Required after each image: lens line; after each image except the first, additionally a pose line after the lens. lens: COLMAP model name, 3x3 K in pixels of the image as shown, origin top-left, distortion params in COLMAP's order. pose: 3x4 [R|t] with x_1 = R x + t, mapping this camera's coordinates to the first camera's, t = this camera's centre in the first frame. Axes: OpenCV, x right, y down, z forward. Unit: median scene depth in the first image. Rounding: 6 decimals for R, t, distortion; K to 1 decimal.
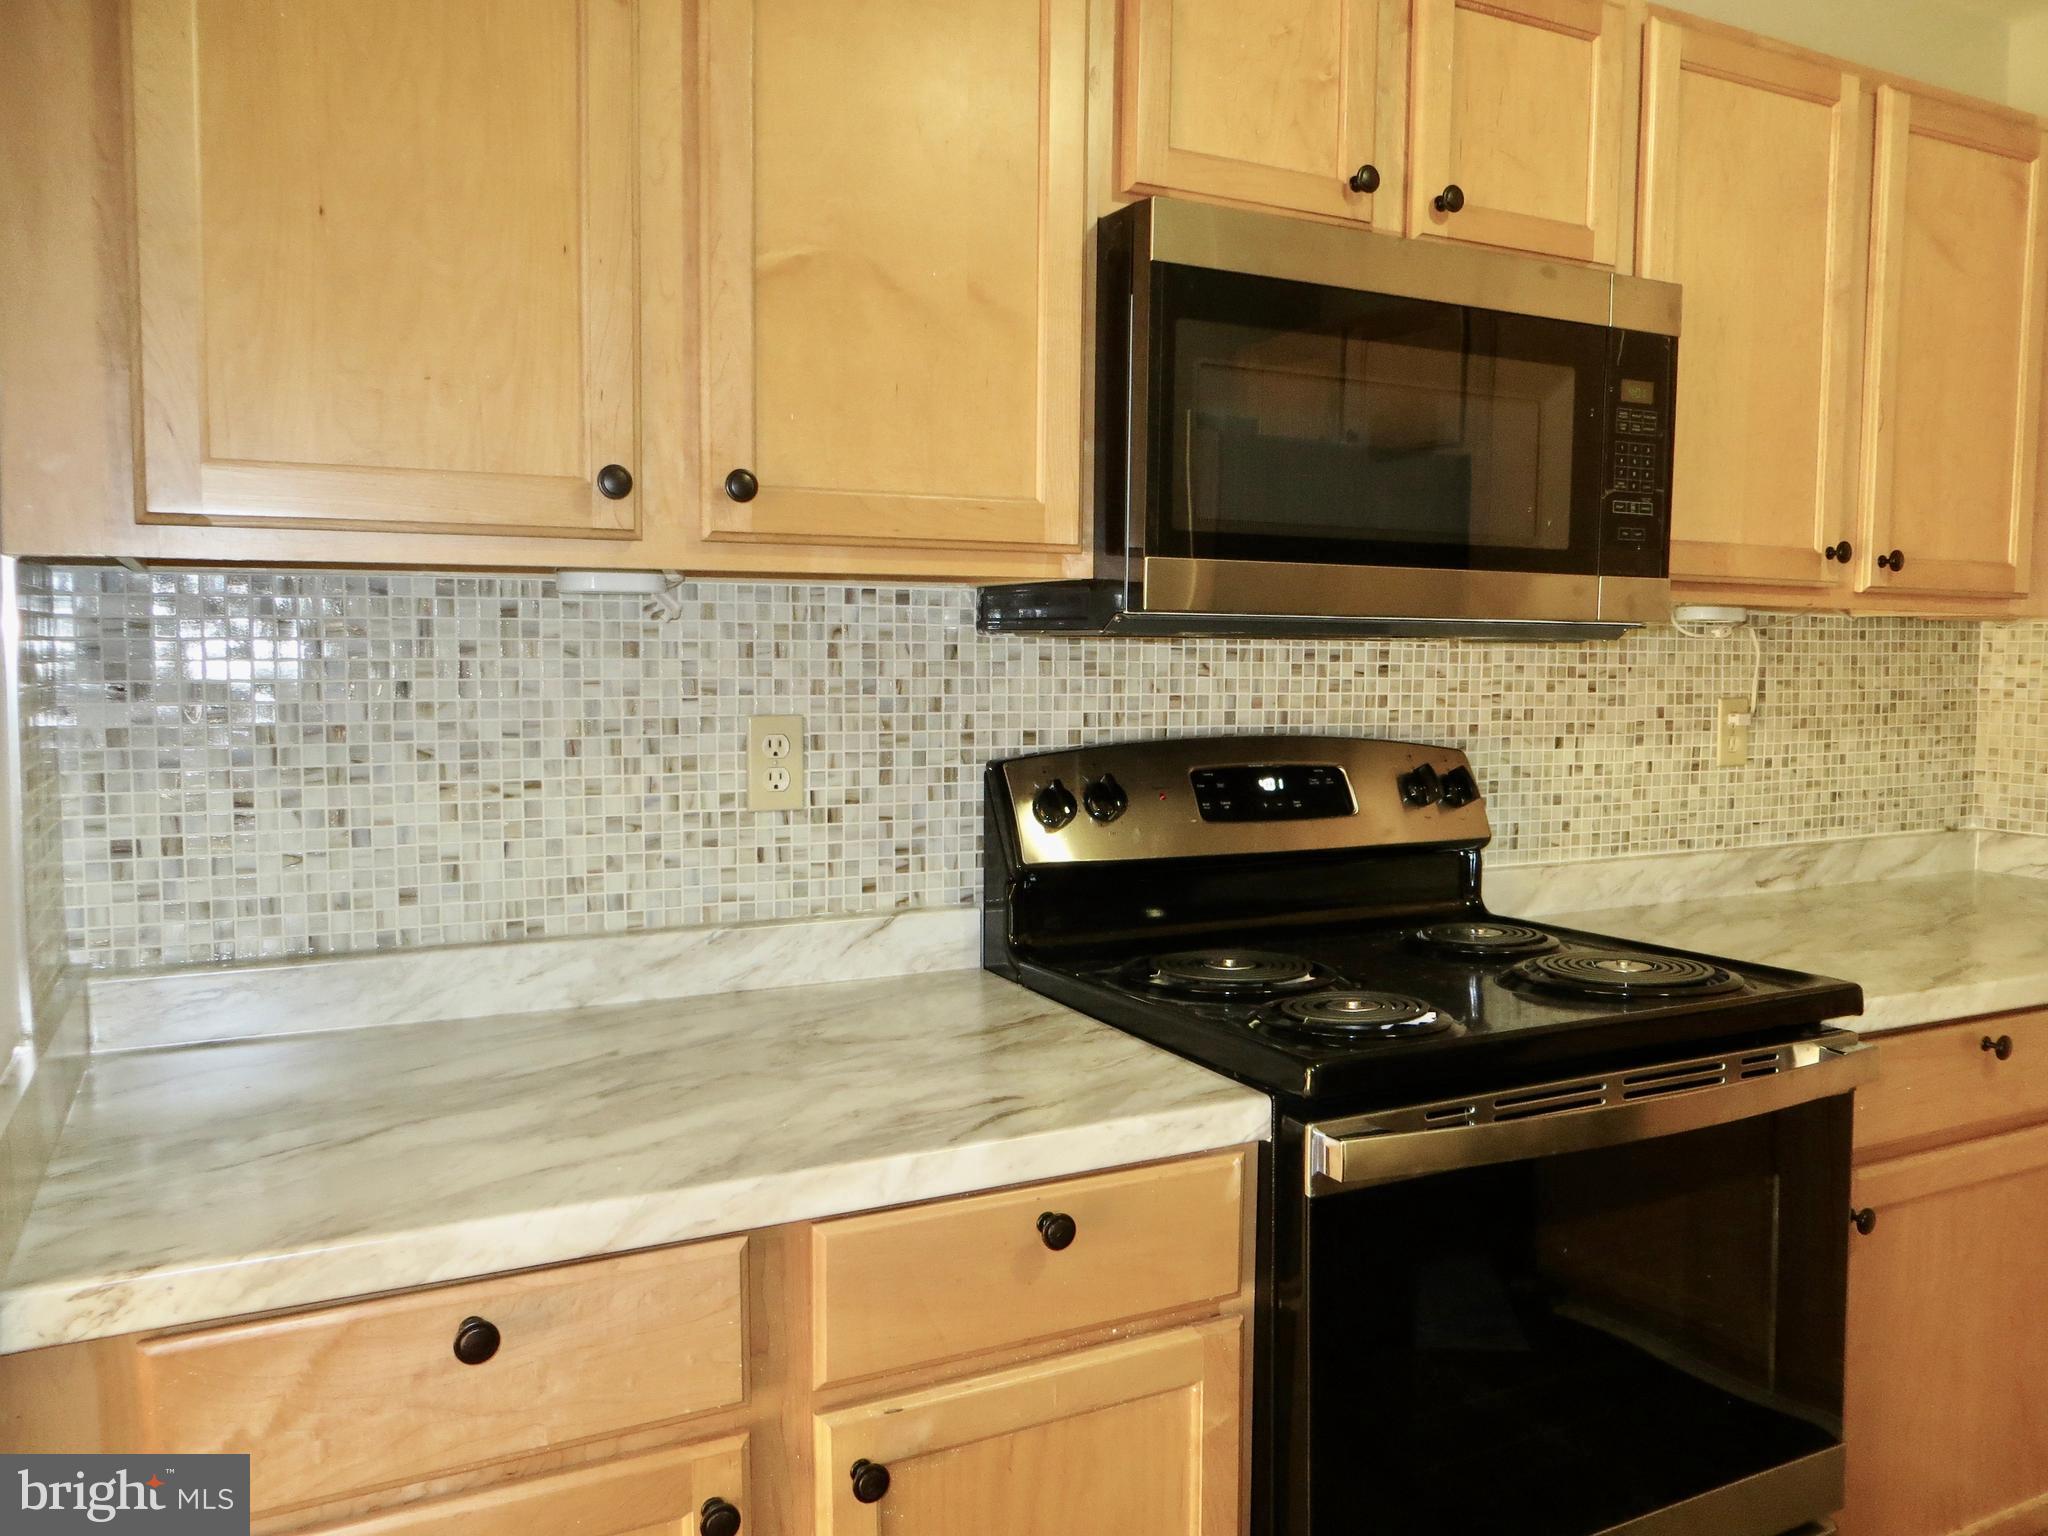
lens RADIAL K [[1541.9, 0, 1024.0], [0, 1541.9, 768.0], [0, 0, 1]] dist [-0.002005, -0.000230]
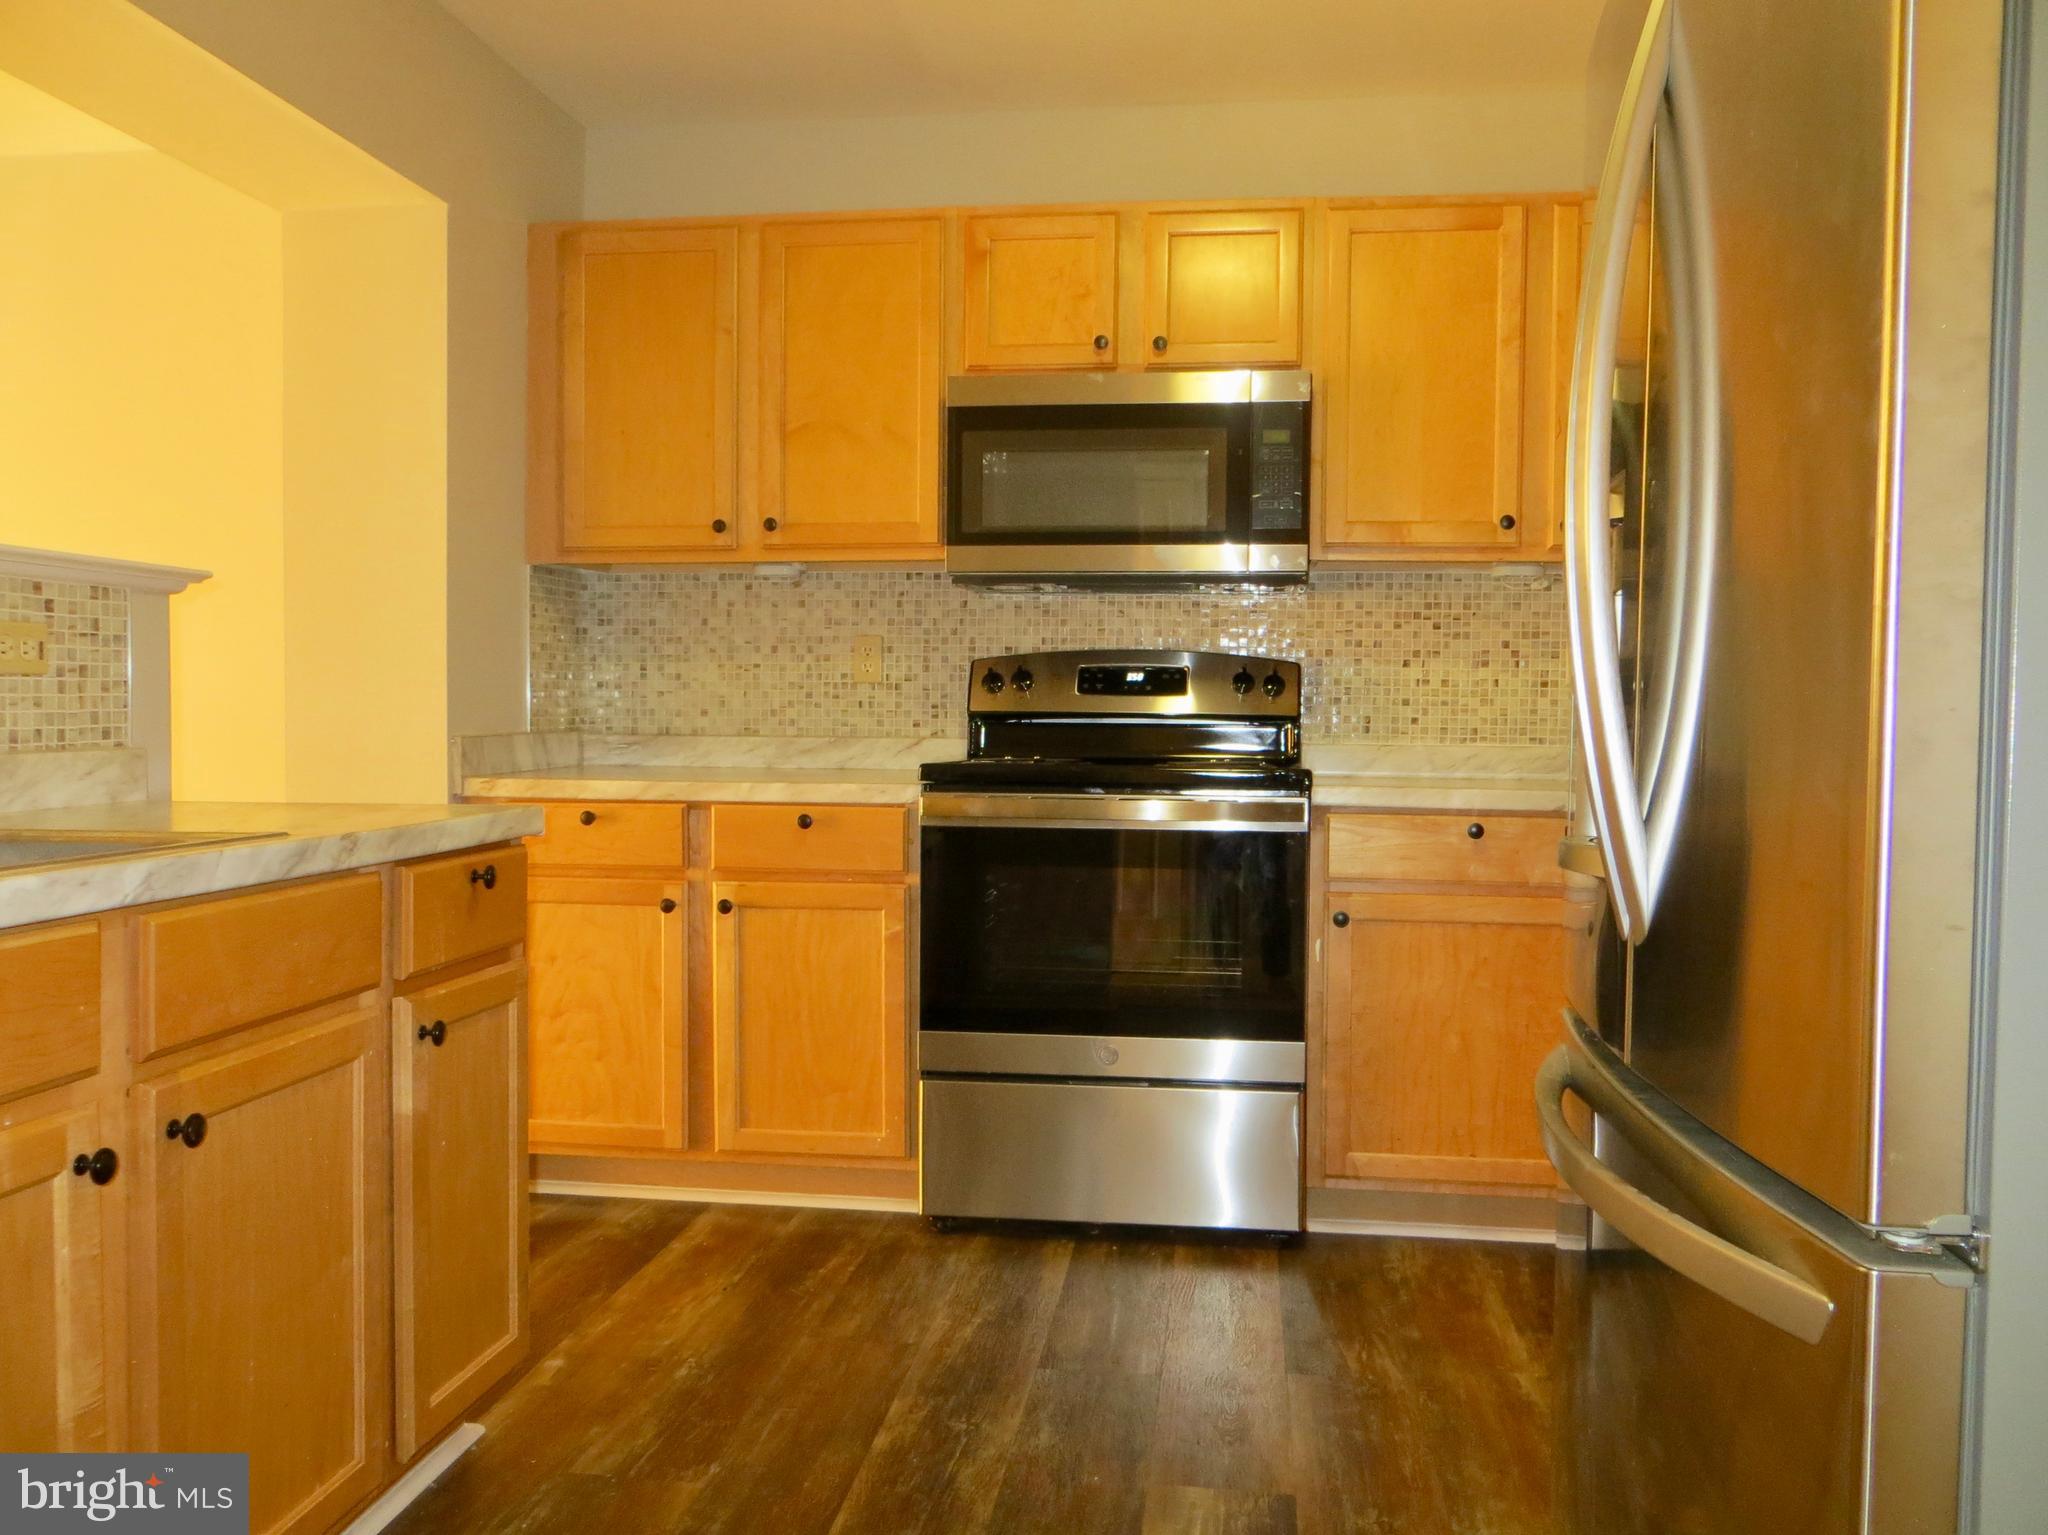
lens RADIAL K [[1604.3, 0, 1017.1], [0, 1604.3, 756.5], [0, 0, 1]] dist [-0.009918, 0.007088]
pose [[0.820961, 0.019460, -0.570652, 1.199735], [-0.047427, 0.998289, -0.034188, 0.186360], [0.569011, 0.055131, 0.820480, -0.609558]]
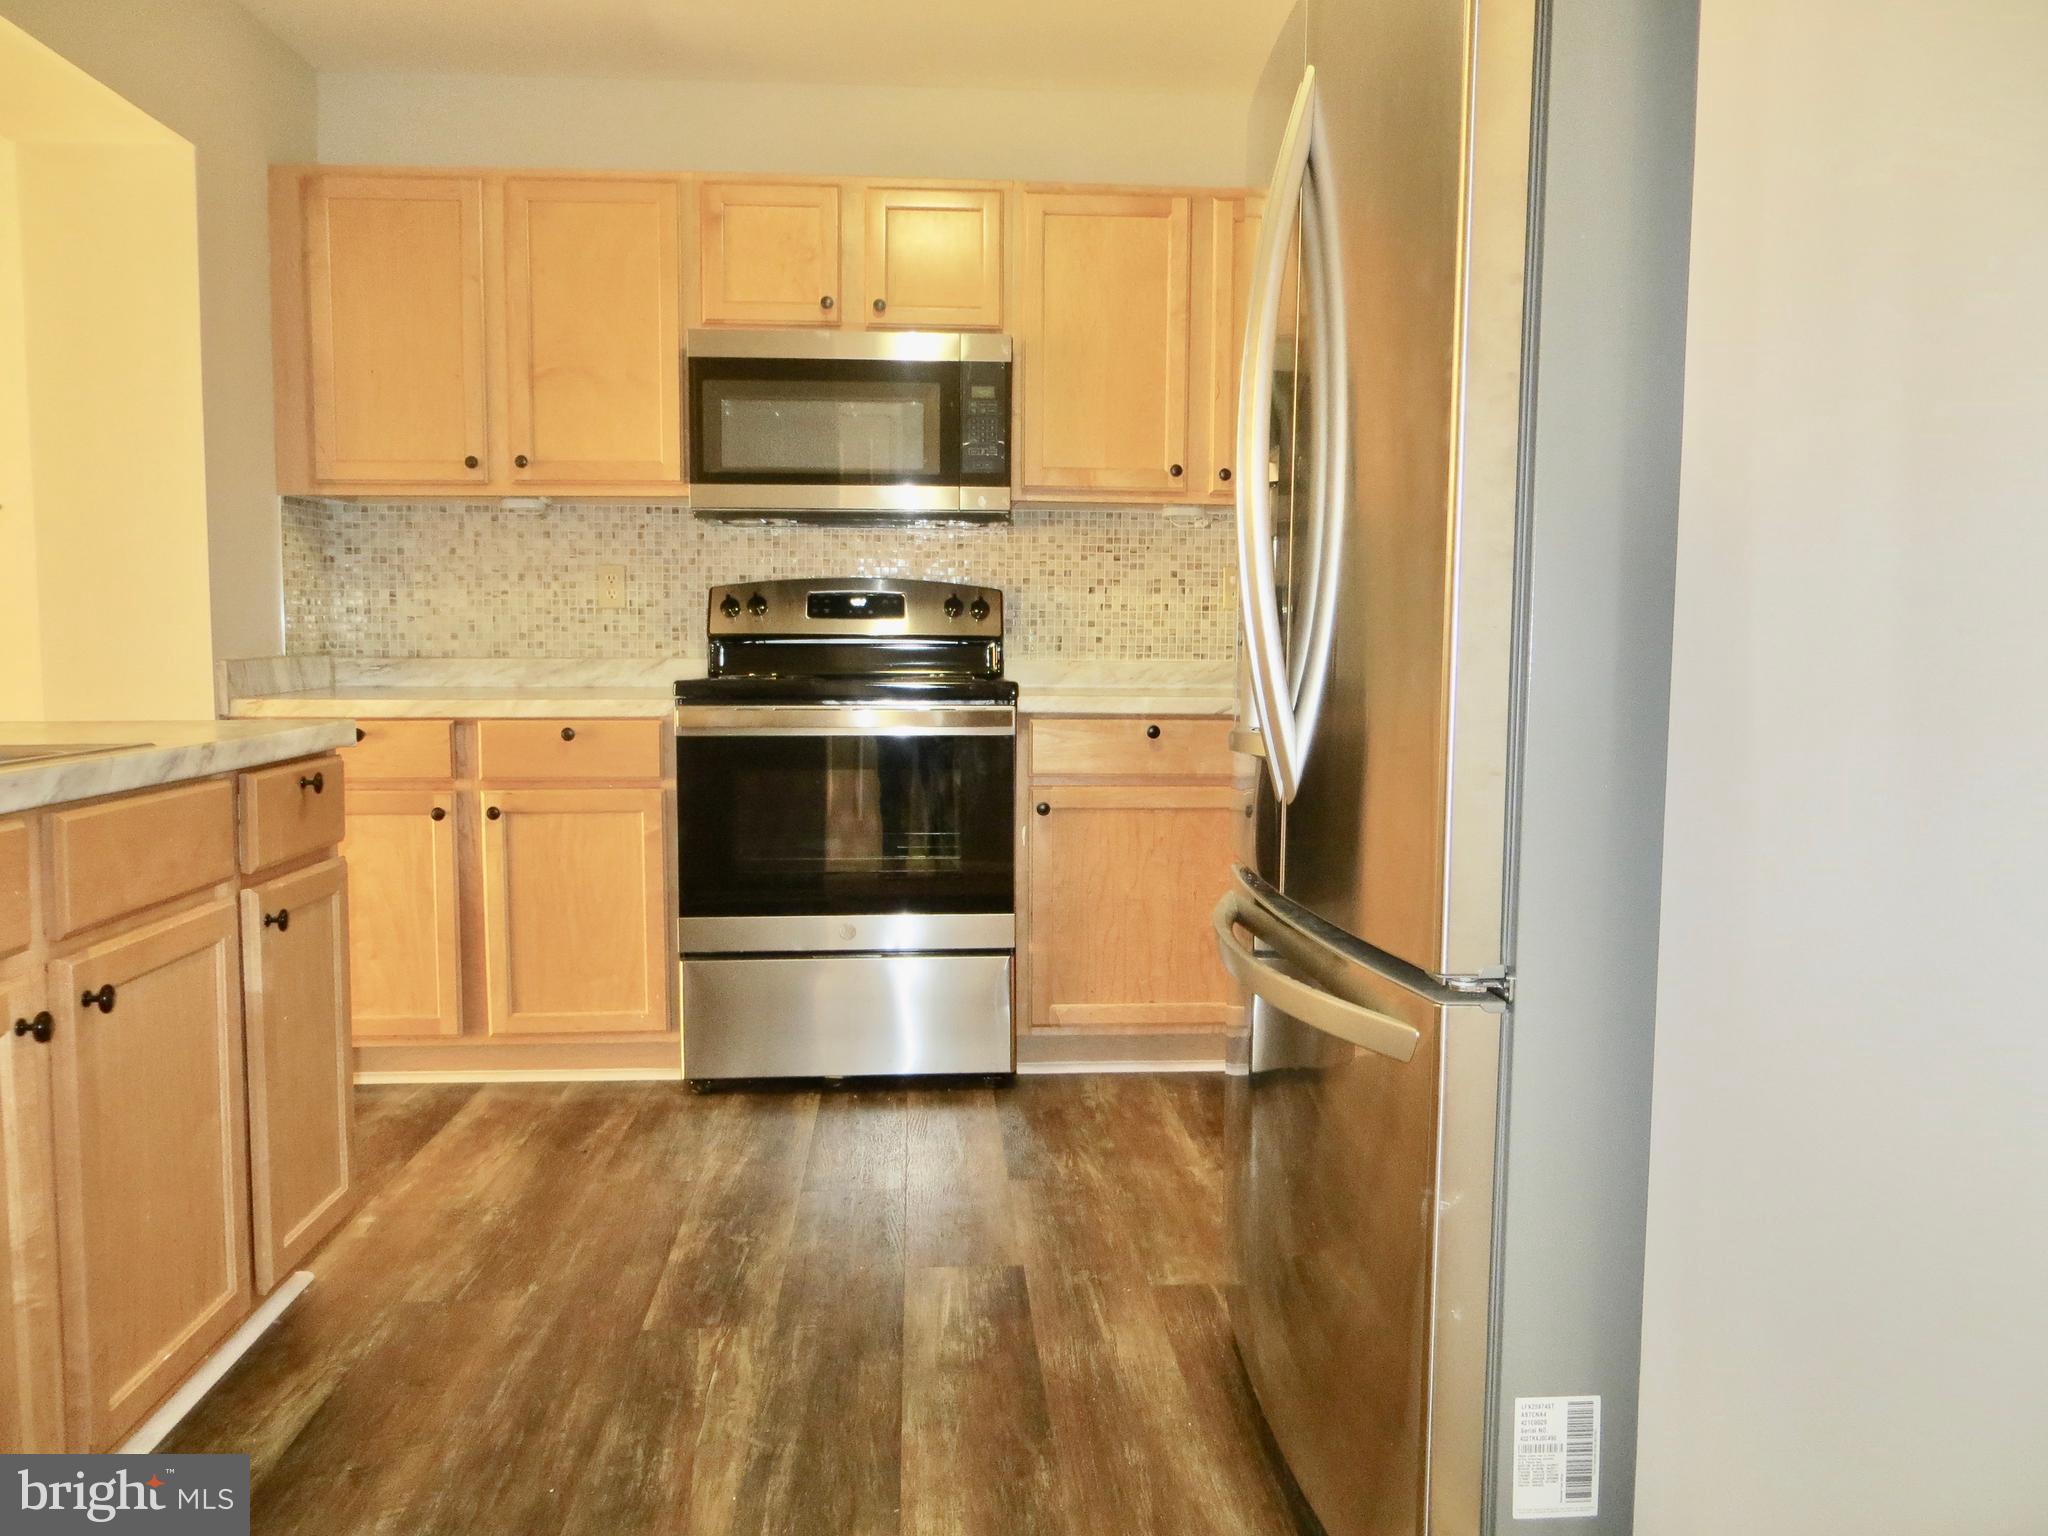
lens RADIAL K [[1524.0, 0, 1006.3], [0, 1524.0, 758.4], [0, 0, 1]] dist [-0.006251, -0.001658]
pose [[0.916320, 0.031311, -0.399220, 1.230814], [-0.029193, 0.999509, 0.011385, 0.201000], [0.399381, 0.001222, 0.916784, -0.772972]]
